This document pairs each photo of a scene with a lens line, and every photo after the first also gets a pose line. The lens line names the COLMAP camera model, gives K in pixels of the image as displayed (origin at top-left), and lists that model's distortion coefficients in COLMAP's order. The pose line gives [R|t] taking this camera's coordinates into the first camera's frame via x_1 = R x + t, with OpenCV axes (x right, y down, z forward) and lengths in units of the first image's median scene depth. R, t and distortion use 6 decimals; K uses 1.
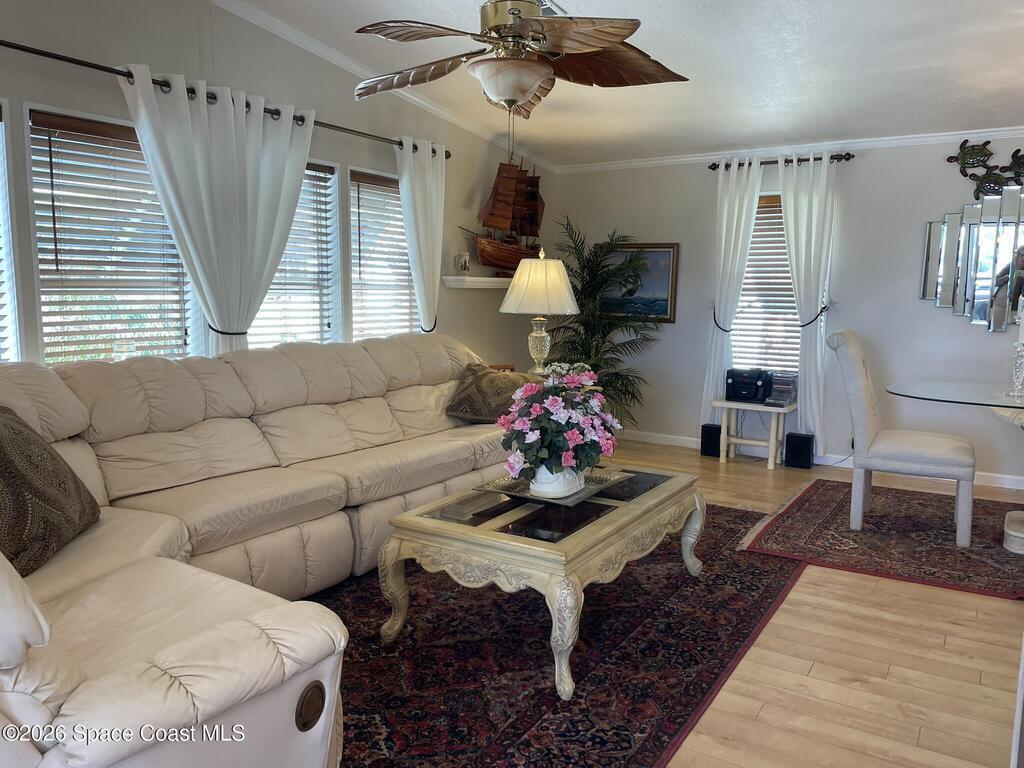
lens RADIAL K [[771.8, 0, 512.0], [0, 771.8, 384.0], [0, 0, 1]] dist [0.041371, -0.000464]
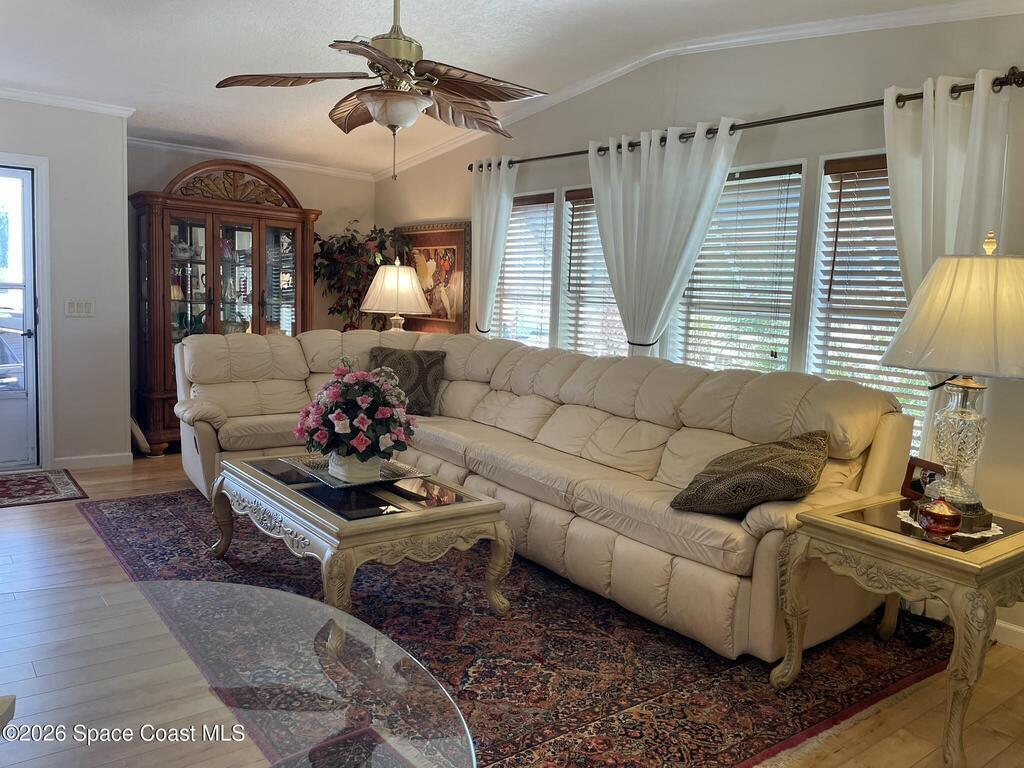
lens RADIAL K [[771.8, 0, 512.0], [0, 771.8, 384.0], [0, 0, 1]] dist [0.041371, -0.000464]
pose [[-0.334336, 0.083529, -0.938745, 0.832178], [-0.172287, 0.973863, 0.148014, -0.153744], [0.926573, 0.211220, -0.311206, 1.277973]]
